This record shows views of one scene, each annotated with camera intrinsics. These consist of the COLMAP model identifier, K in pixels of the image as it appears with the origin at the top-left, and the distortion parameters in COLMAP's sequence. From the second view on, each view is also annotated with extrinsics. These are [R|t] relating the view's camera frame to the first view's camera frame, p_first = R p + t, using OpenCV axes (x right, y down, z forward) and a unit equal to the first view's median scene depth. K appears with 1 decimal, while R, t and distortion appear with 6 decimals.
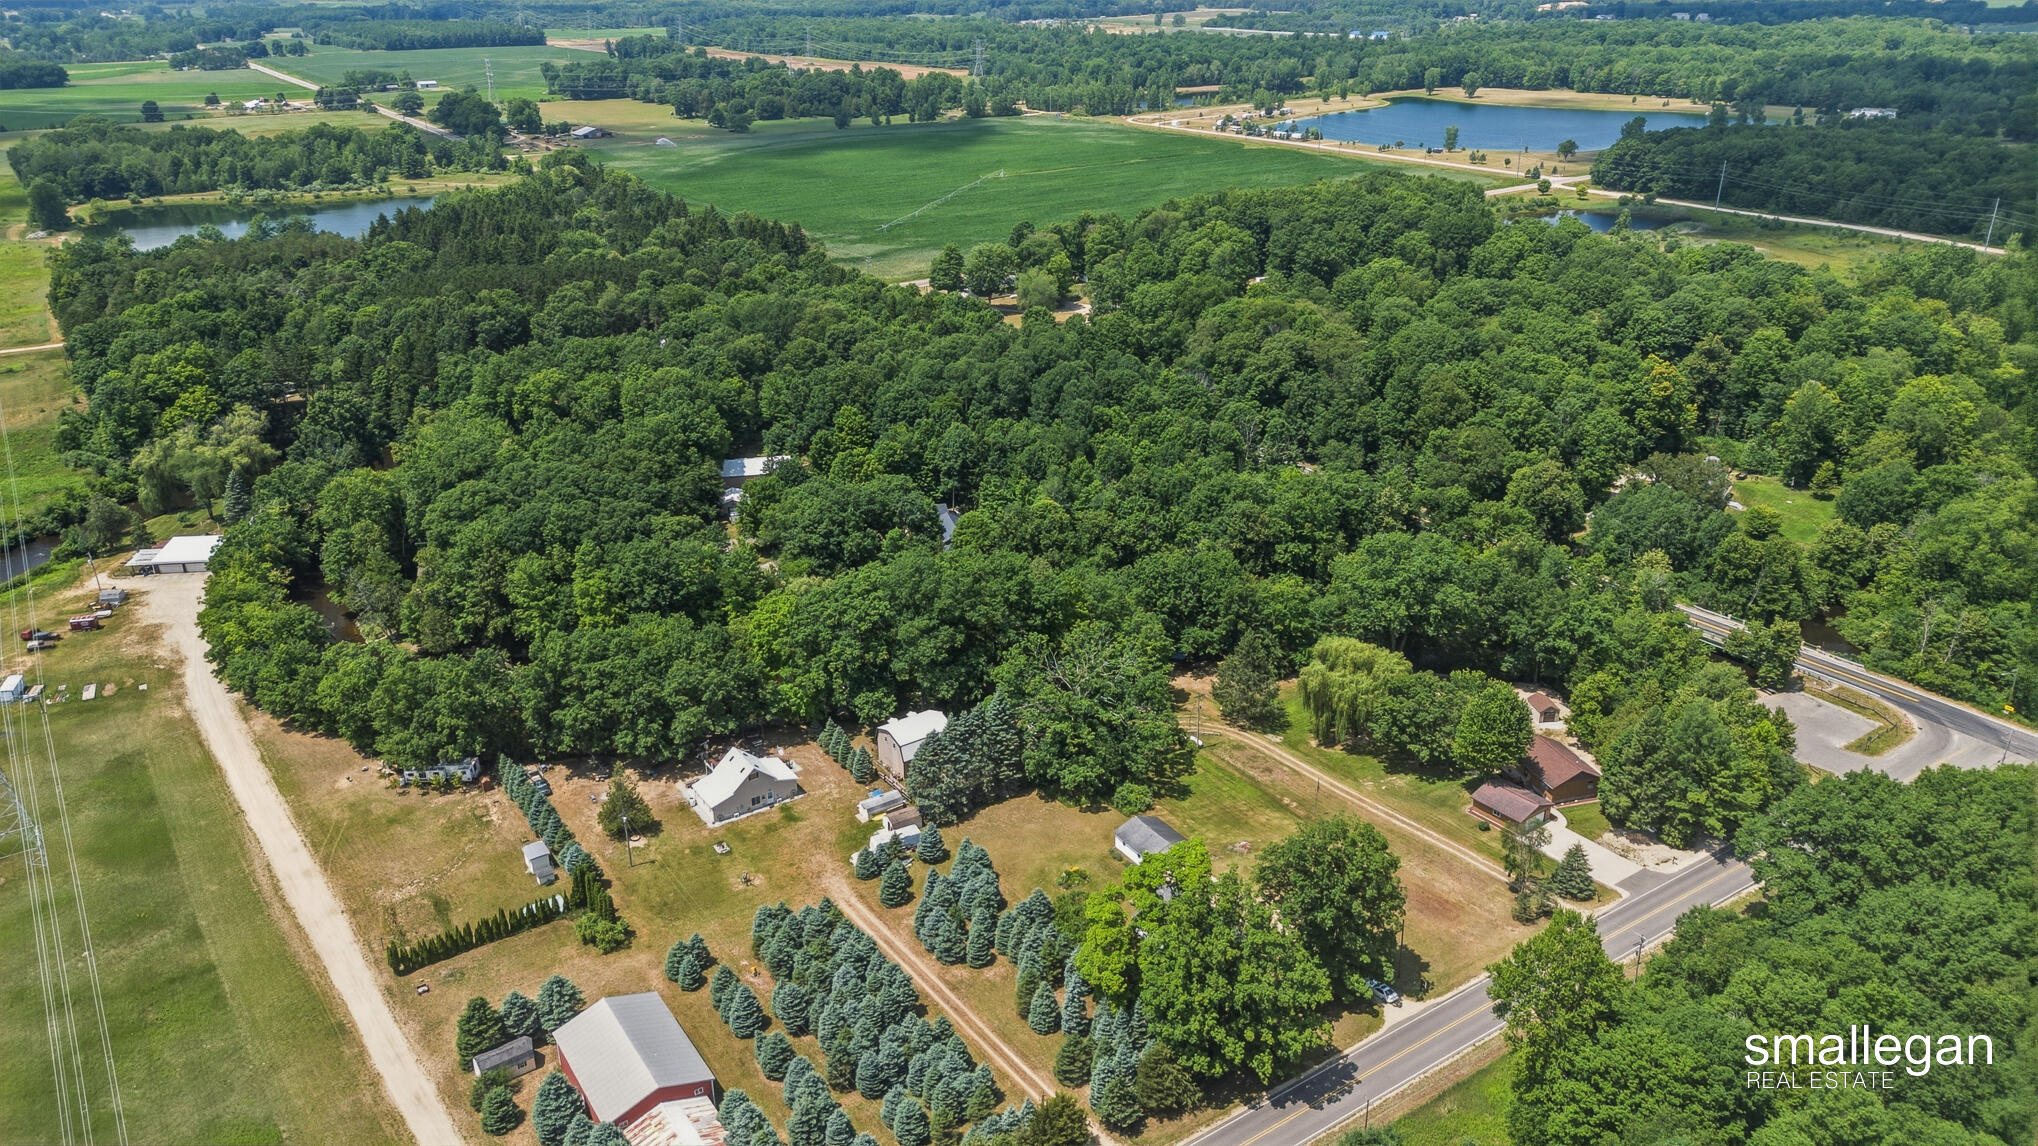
lens RADIAL K [[1483.9, 0, 1019.0], [0, 1483.9, 573.0], [0, 0, 1]] dist [0.095604, -0.105157]
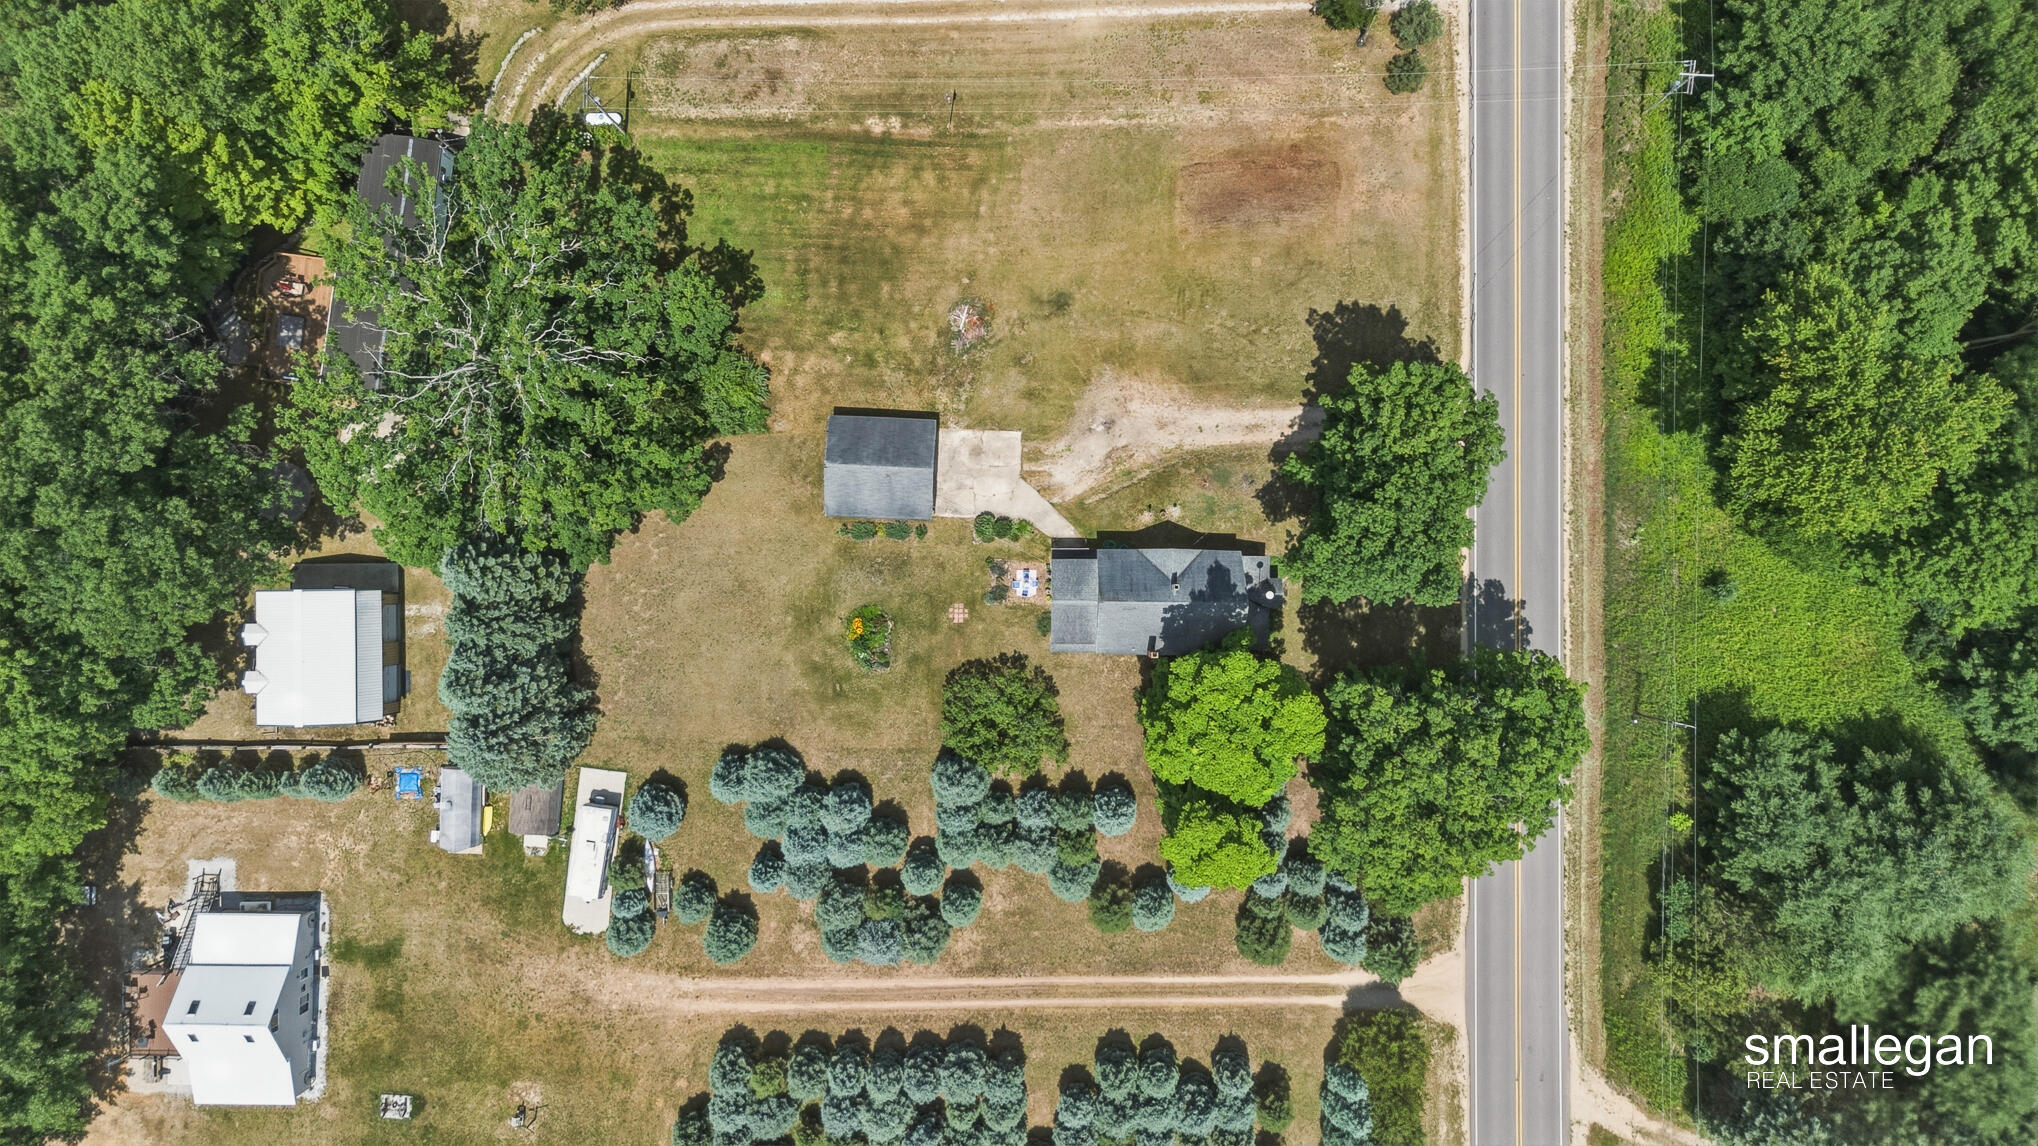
lens RADIAL K [[1483.9, 0, 1019.0], [0, 1483.9, 573.0], [0, 0, 1]] dist [0.095604, -0.105157]
pose [[0.563108, -0.826383, 0.001074, 0.077624], [0.342540, 0.234594, 0.909743, -0.256645], [-0.752048, -0.511915, 0.415171, 0.654967]]
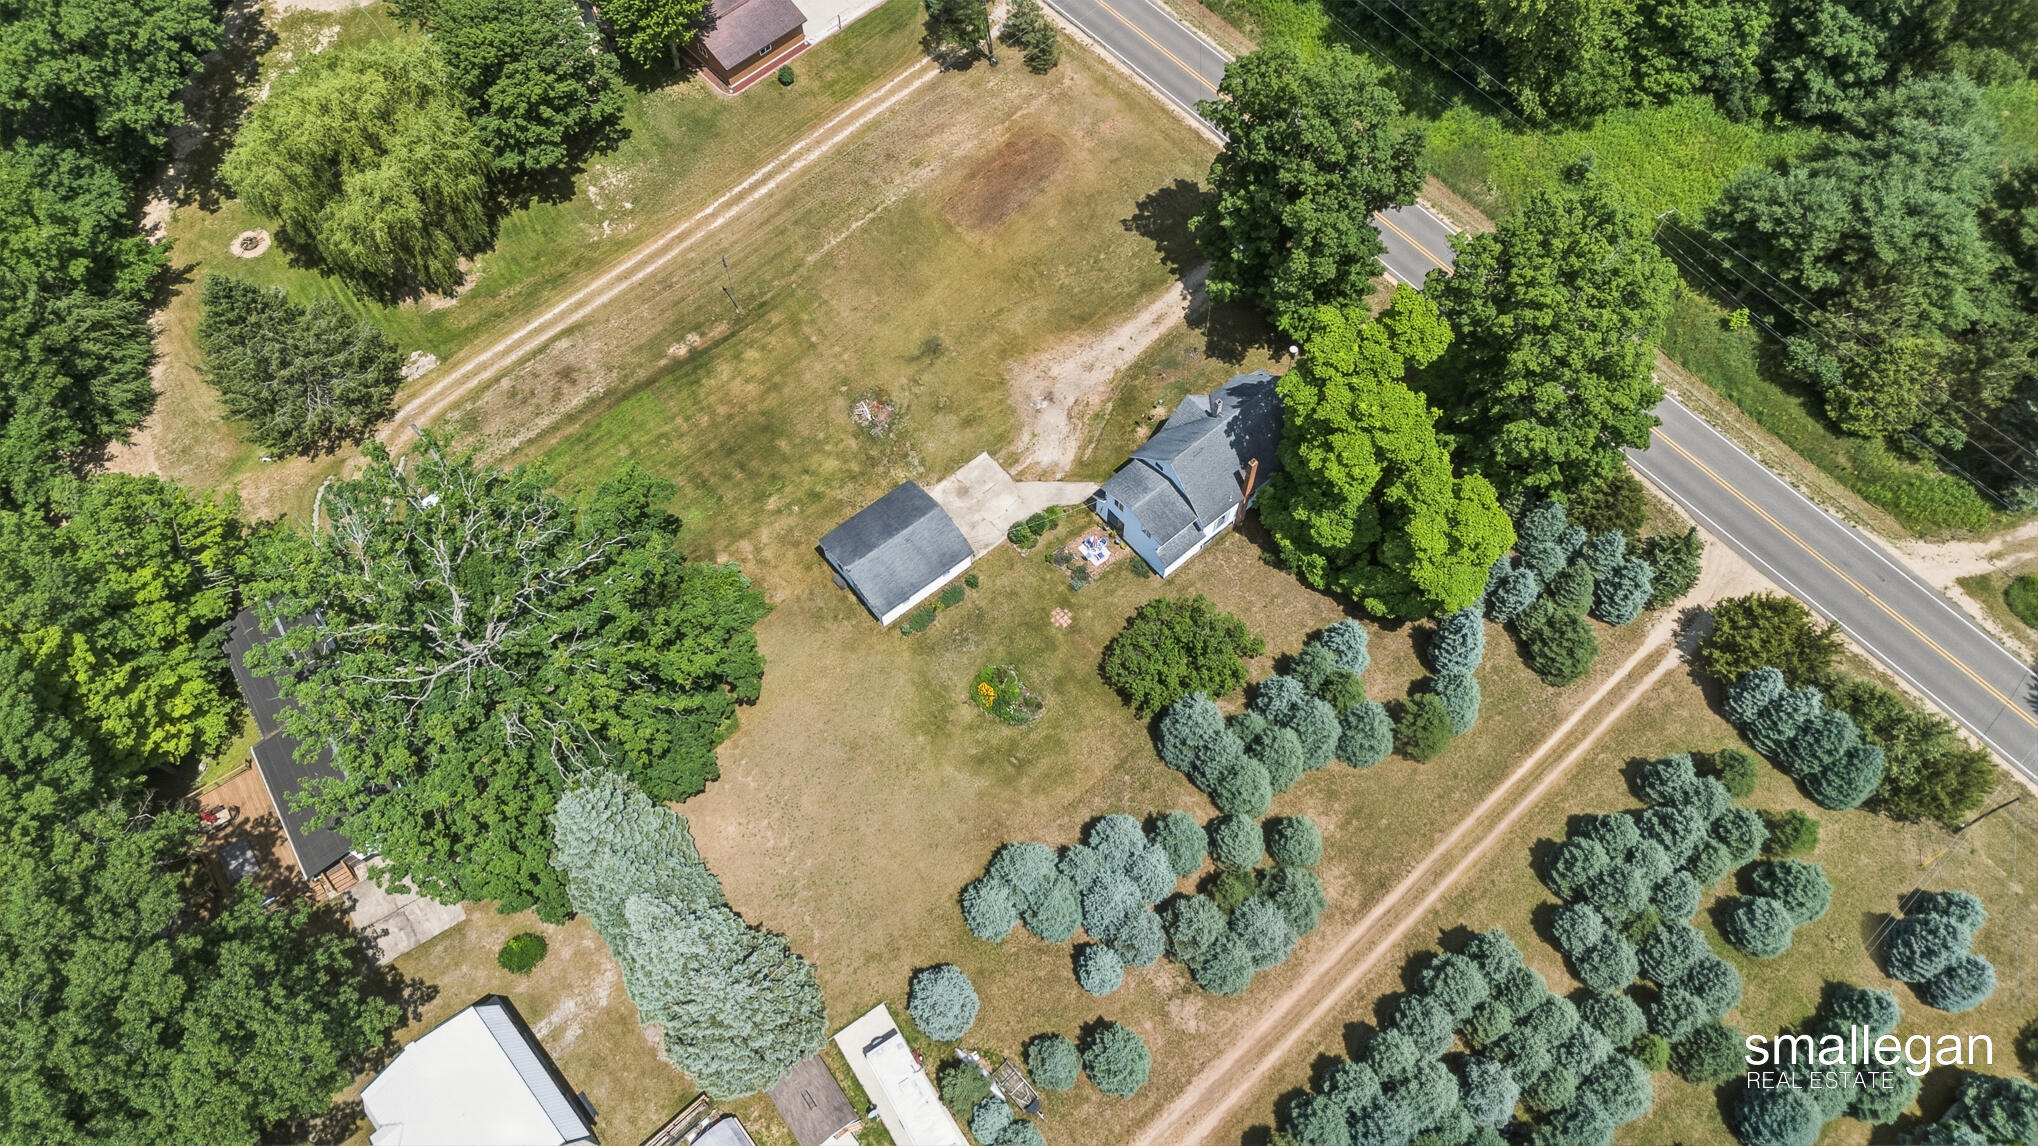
lens RADIAL K [[1483.9, 0, 1019.0], [0, 1483.9, 573.0], [0, 0, 1]] dist [0.095604, -0.105157]
pose [[-0.113369, -0.872539, 0.475209, -0.143743], [0.414072, 0.393283, 0.820898, -0.188514], [-0.903156, 0.289835, 0.316708, 0.734565]]
